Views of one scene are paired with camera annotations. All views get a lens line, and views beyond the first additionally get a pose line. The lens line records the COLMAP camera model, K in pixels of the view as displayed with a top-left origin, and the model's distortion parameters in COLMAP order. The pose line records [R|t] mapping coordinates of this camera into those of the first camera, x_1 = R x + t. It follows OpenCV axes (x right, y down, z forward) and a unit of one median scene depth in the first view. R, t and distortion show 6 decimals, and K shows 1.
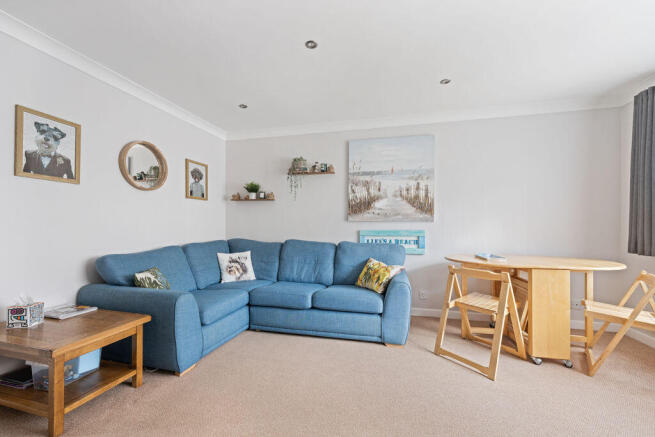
lens RADIAL K [[264.5, 0, 330.7], [0, 264.5, 224.3], [0, 0, 1]] dist [-0.001345, -0.000129]
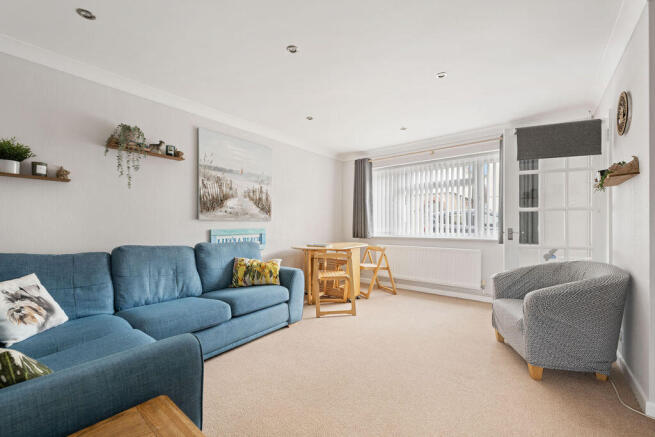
lens RADIAL K [[264.5, 0, 328.1], [0, 264.5, 224.0], [0, 0, 1]] dist [-0.001345, -0.000129]
pose [[0.410420, -0.000331, 0.911897, -0.581857], [0.001462, 0.999999, -0.000295, 0.003867], [-0.911896, 0.001454, 0.410420, 0.270946]]
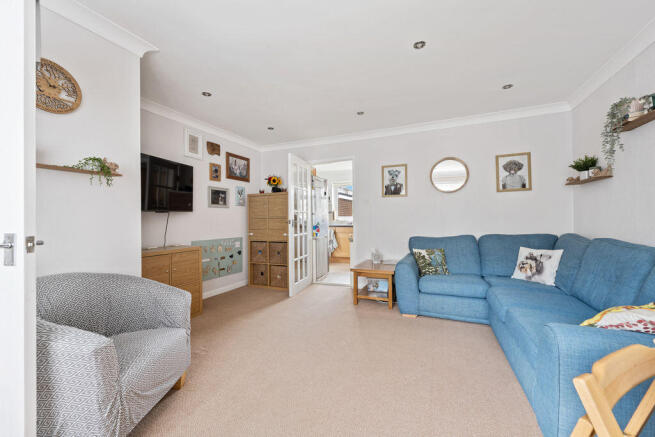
lens RADIAL K [[264.5, 0, 330.0], [0, 264.5, 219.3], [0, 0, 1]] dist [-0.001345, -0.000129]
pose [[-0.154027, -0.010110, -0.988015, 0.598555], [0.013529, 0.999832, -0.012340, 0.014216], [0.987974, -0.015267, -0.153864, 0.483945]]
